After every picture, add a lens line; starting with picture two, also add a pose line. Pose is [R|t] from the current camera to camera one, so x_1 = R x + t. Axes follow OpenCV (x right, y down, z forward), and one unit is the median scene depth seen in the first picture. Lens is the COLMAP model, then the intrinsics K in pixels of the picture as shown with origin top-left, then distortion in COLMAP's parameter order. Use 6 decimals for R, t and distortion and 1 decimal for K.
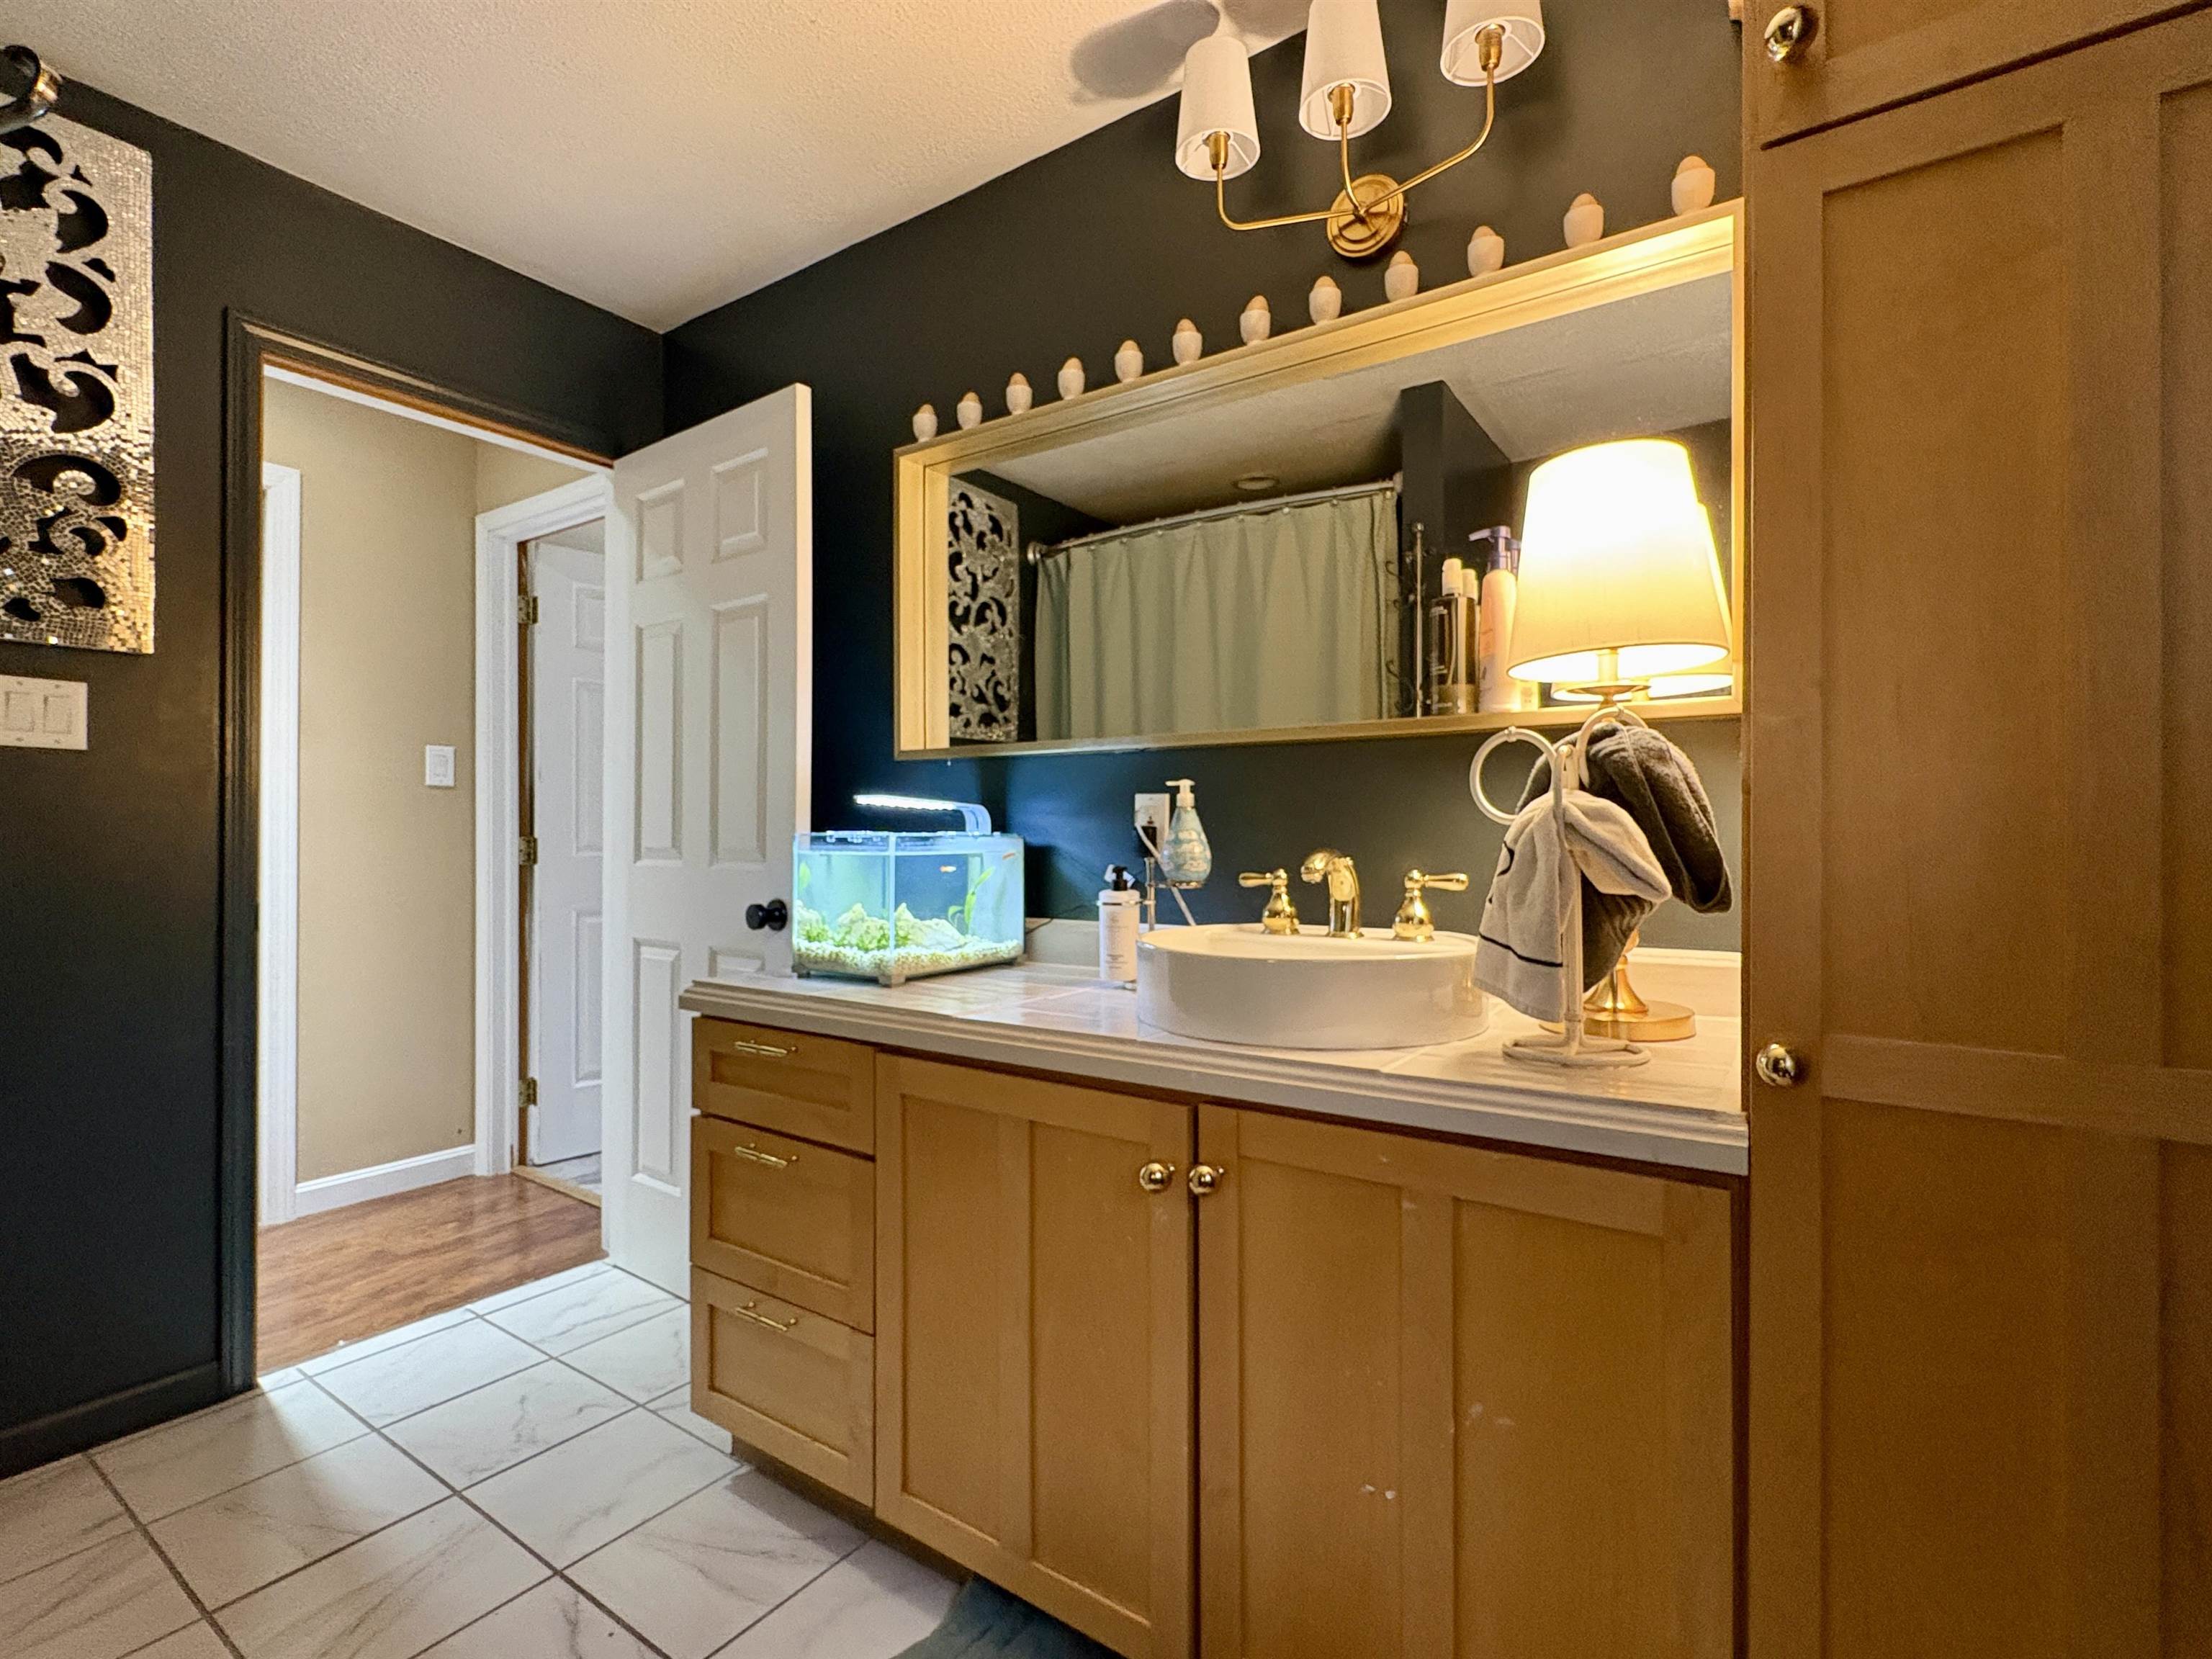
lens RADIAL K [[1039.8, 0, 1105.2], [0, 1039.8, 826.9], [0, 0, 1]] dist [-0.002636, 0.001195]
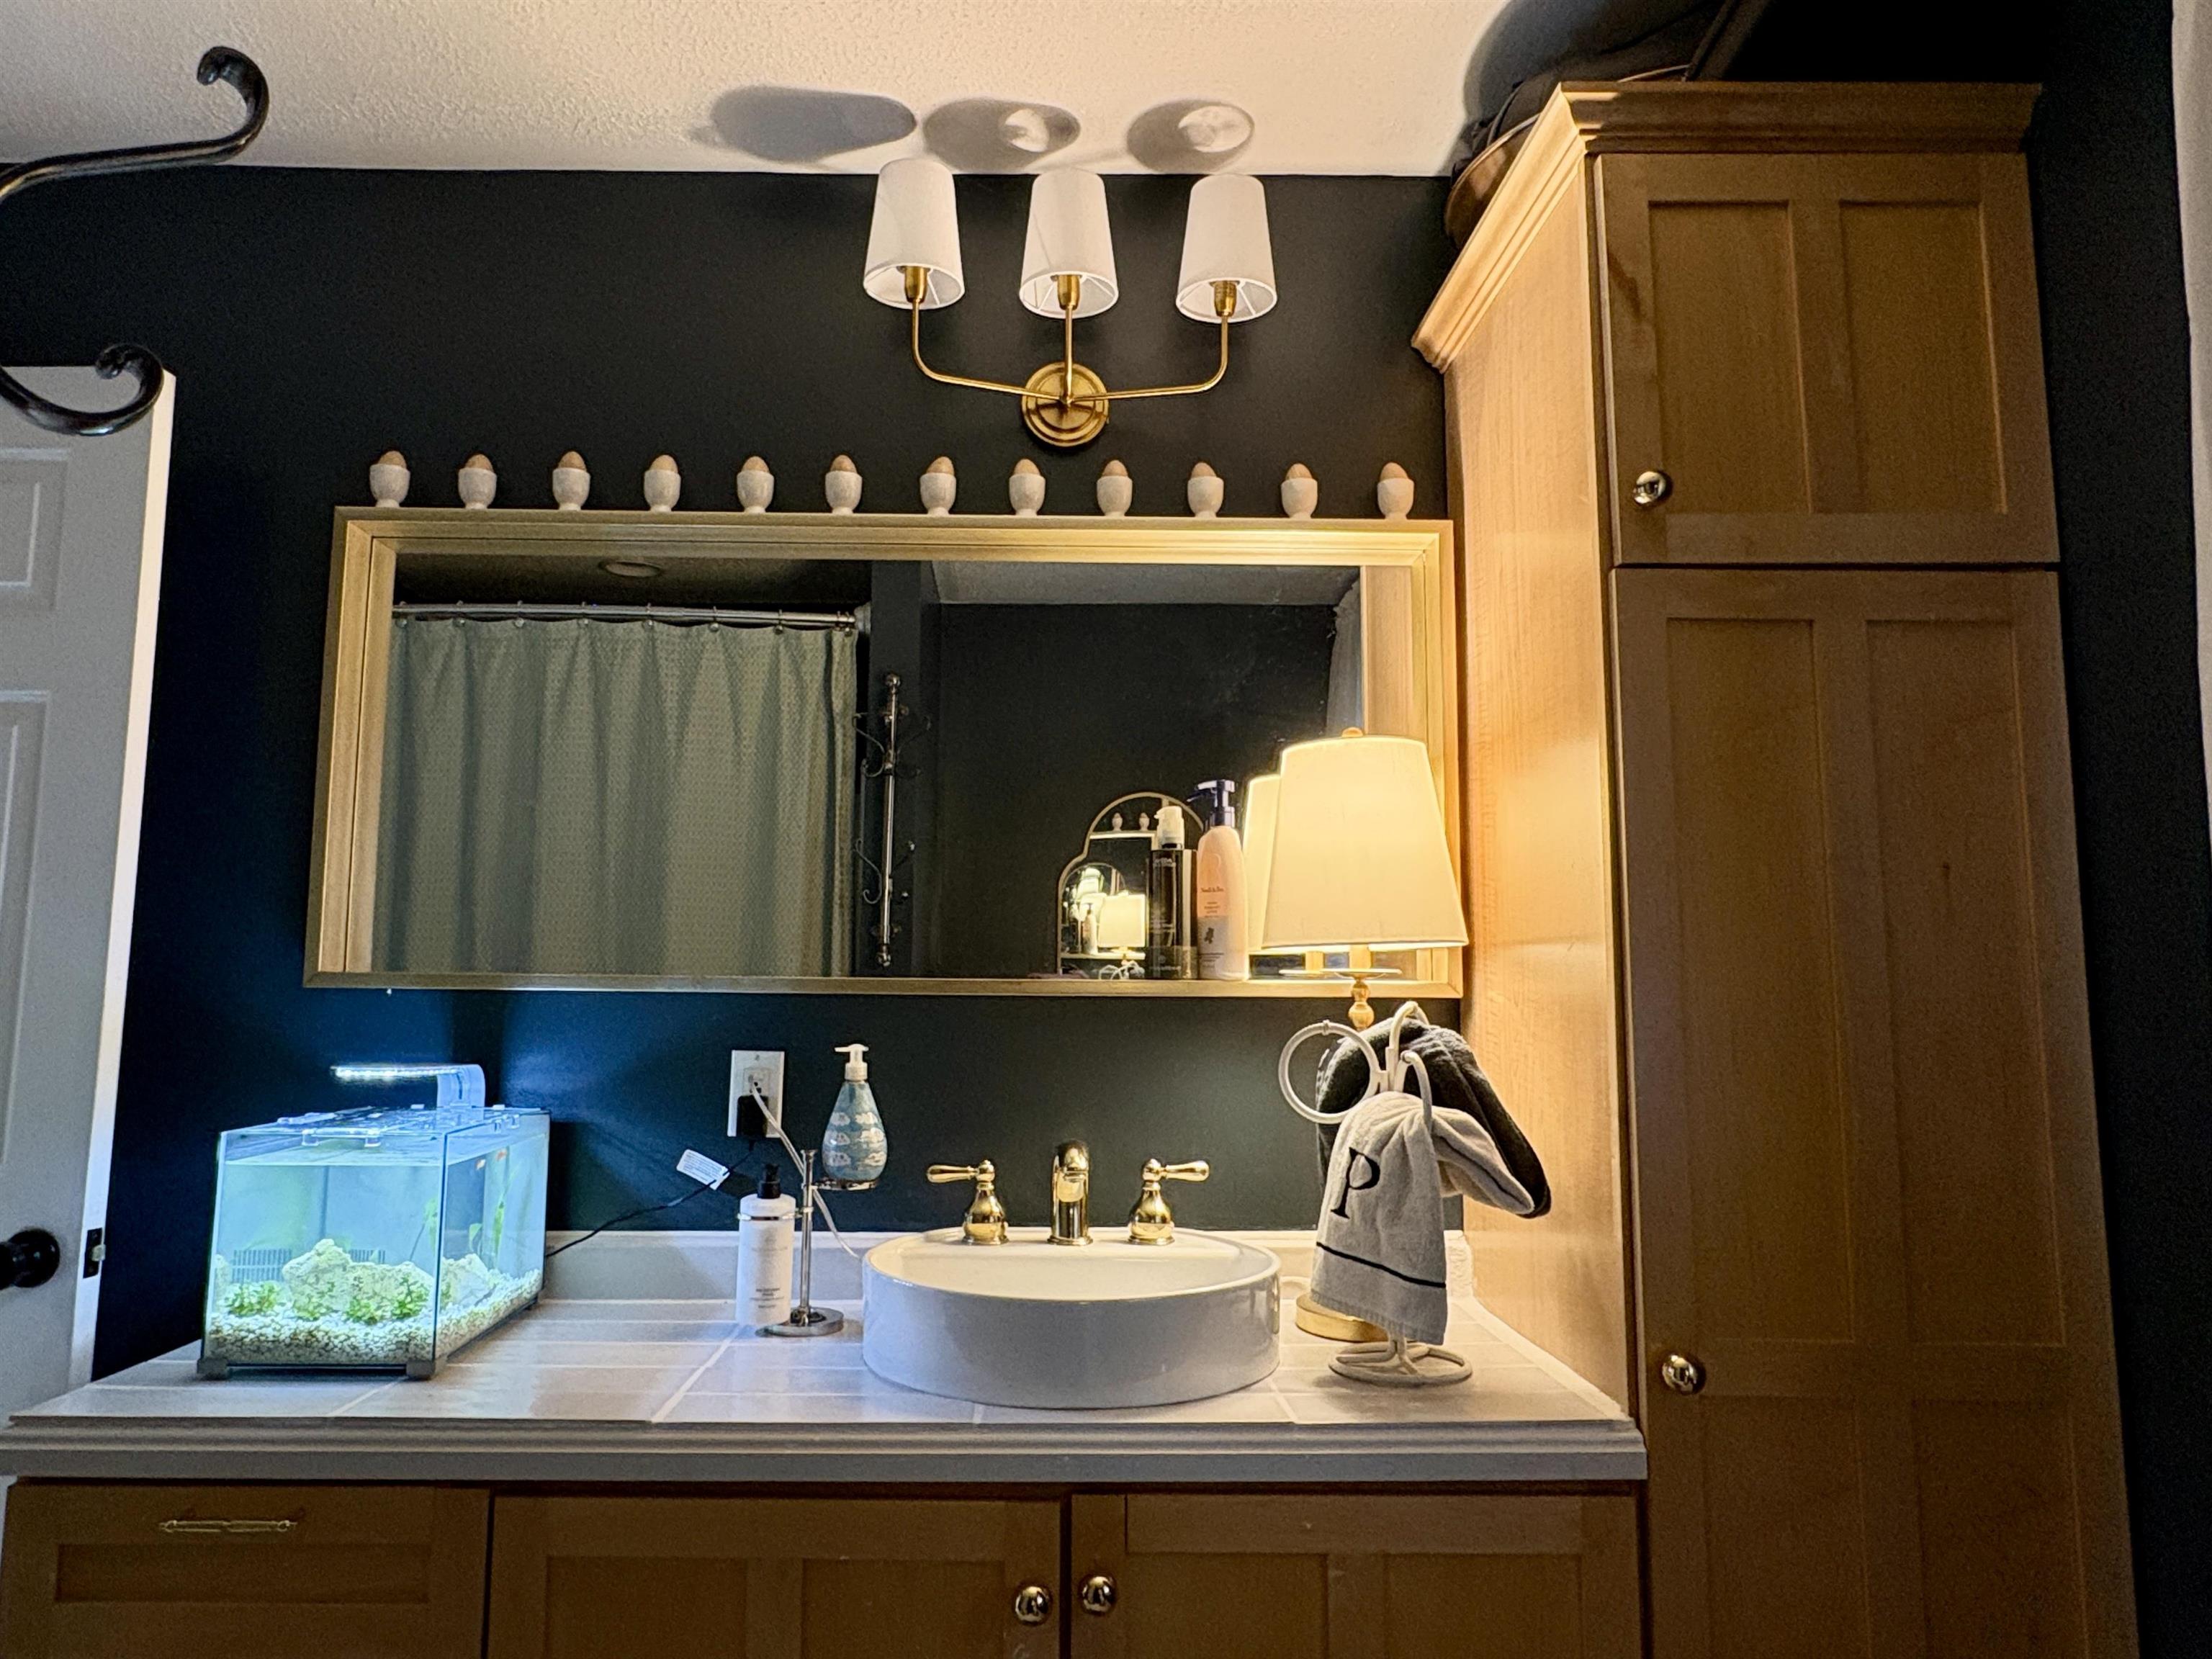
lens RADIAL K [[1389.6, 0, 1102.2], [0, 1389.6, 840.1], [0, 0, 1]] dist [0.000584, 0.003374]
pose [[0.819780, 0.076390, 0.567561, -0.384609], [-0.012458, 0.993208, -0.115685, -0.081717], [-0.572543, 0.087765, 0.815163, 0.041724]]
